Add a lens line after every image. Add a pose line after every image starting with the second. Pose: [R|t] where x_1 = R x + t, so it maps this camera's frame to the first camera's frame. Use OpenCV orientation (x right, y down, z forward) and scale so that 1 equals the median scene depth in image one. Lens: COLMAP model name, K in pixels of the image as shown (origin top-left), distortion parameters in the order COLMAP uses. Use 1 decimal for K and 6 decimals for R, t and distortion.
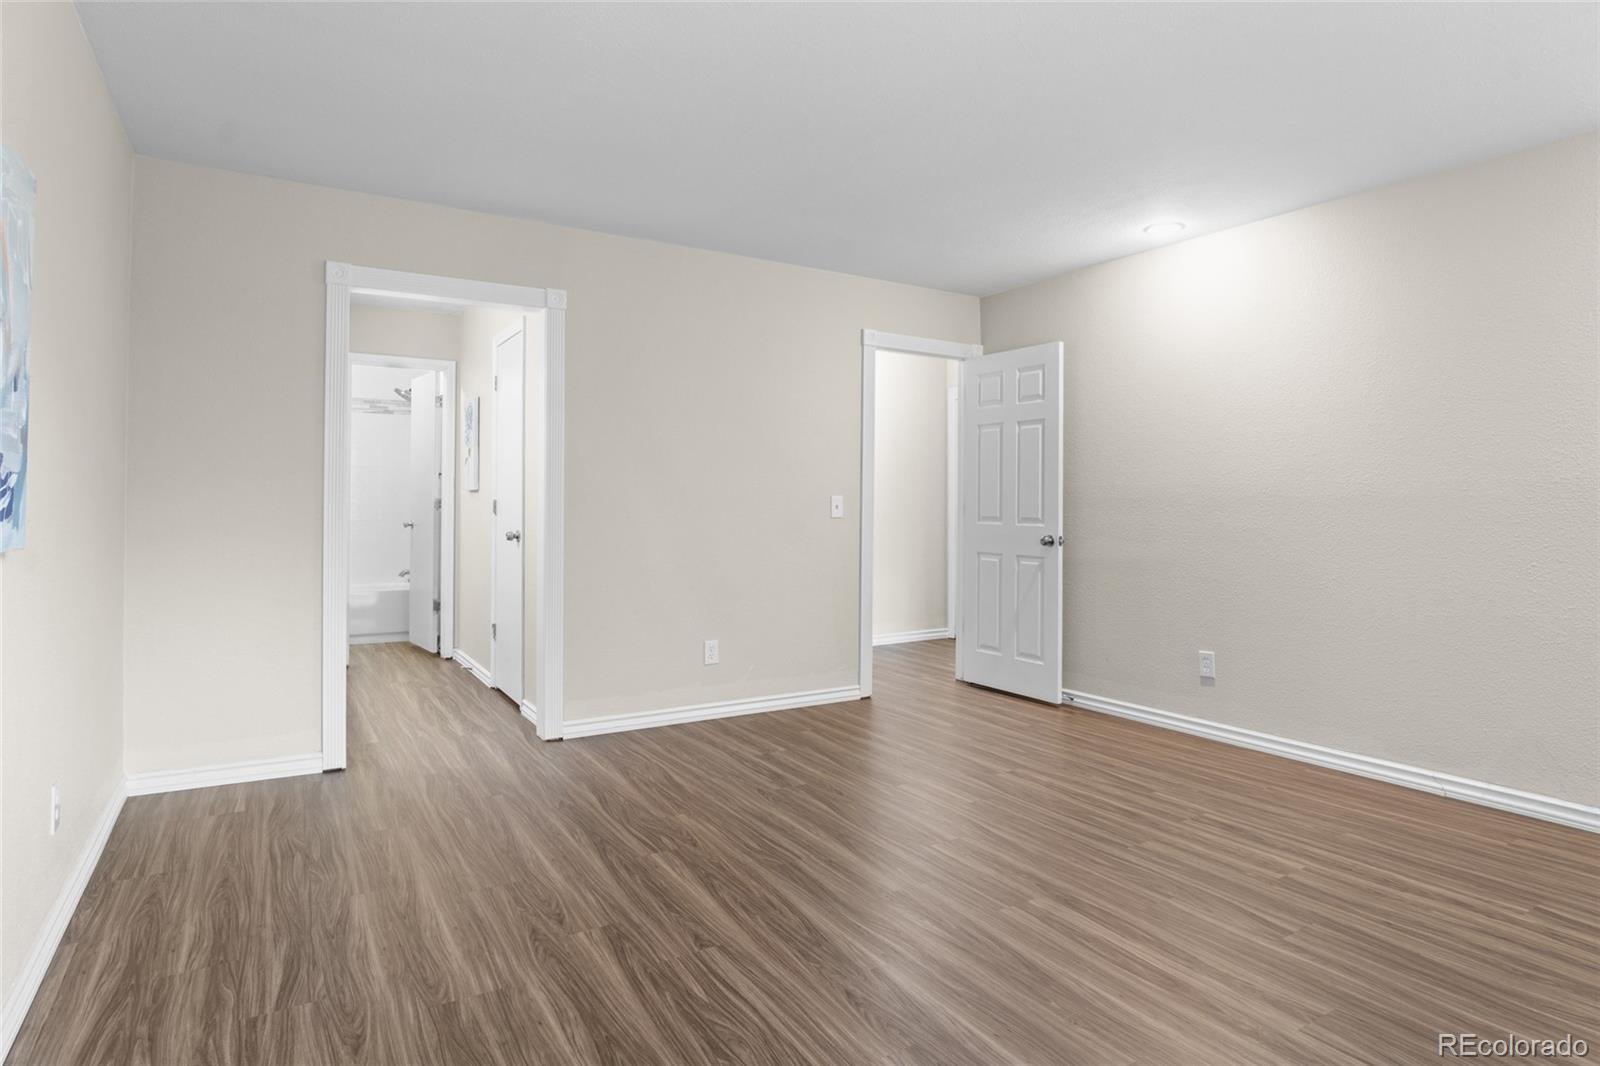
lens RADIAL K [[879.9, 0, 797.7], [0, 879.9, 492.0], [0, 0, 1]] dist [-0.025152, 0.001352]
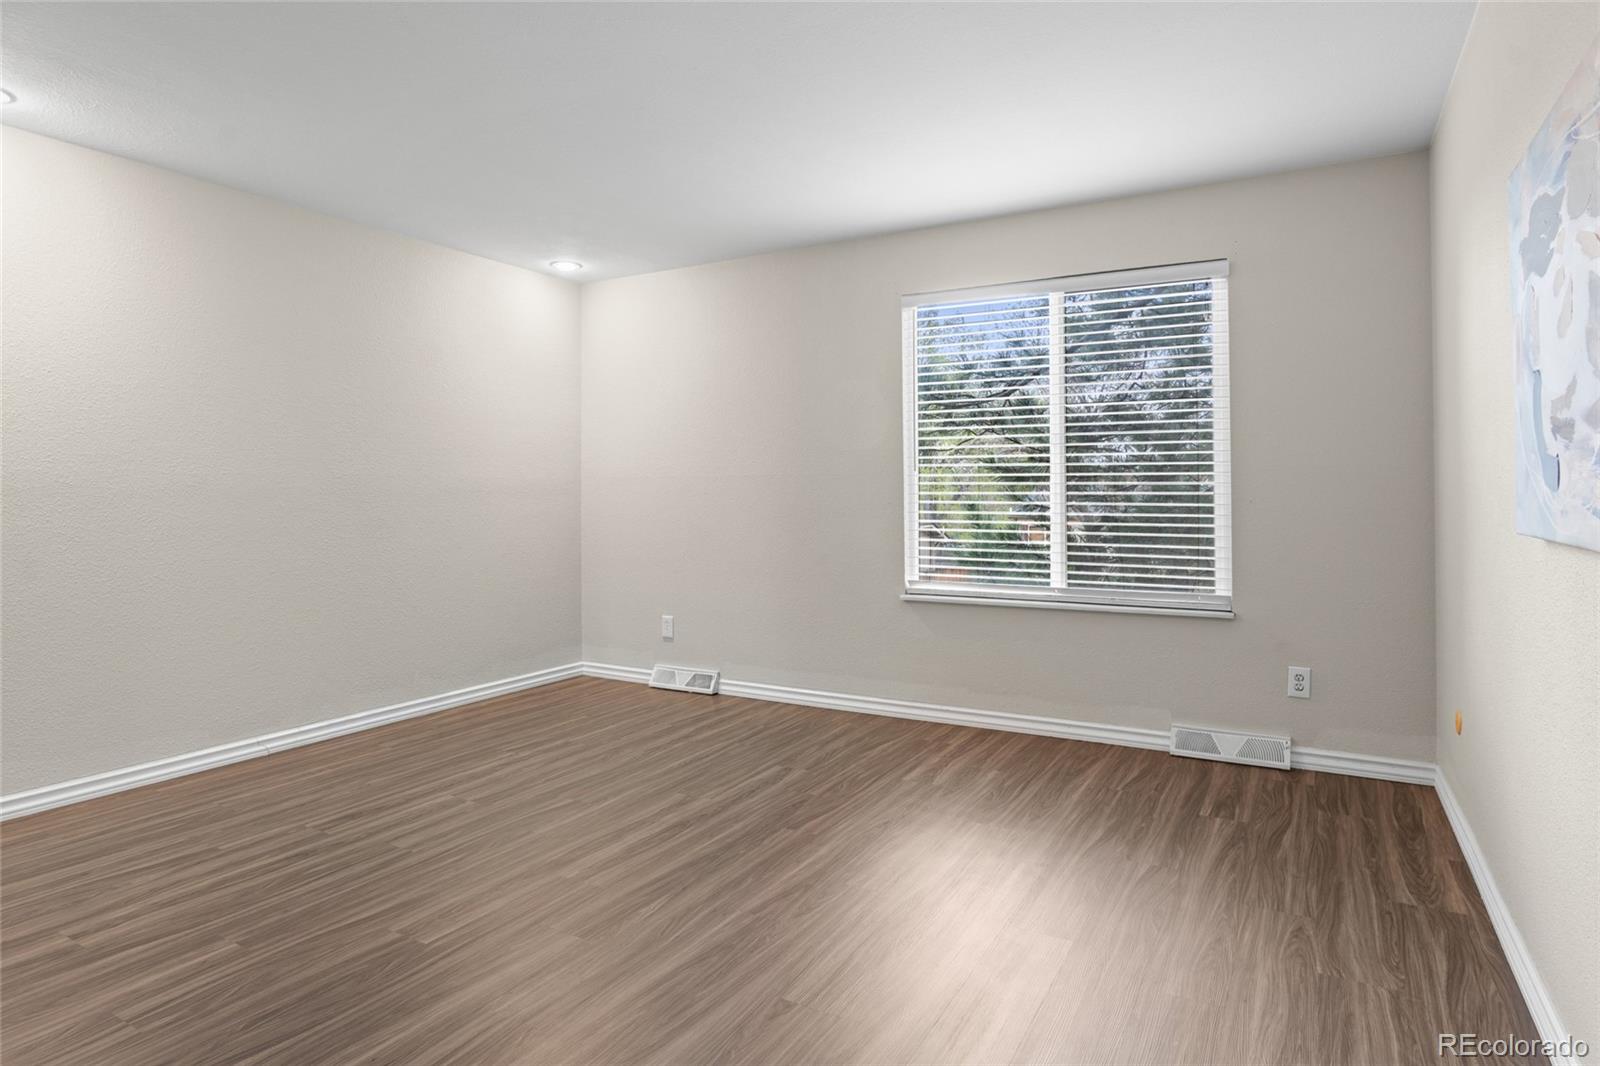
lens RADIAL K [[879.9, 0, 797.7], [0, 879.9, 492.0], [0, 0, 1]] dist [-0.025152, 0.001352]
pose [[-0.467060, 0.000516, 0.884225, -0.609488], [-0.004138, 0.999988, -0.002769, 0.010500], [-0.884216, -0.004952, -0.467052, 0.974801]]
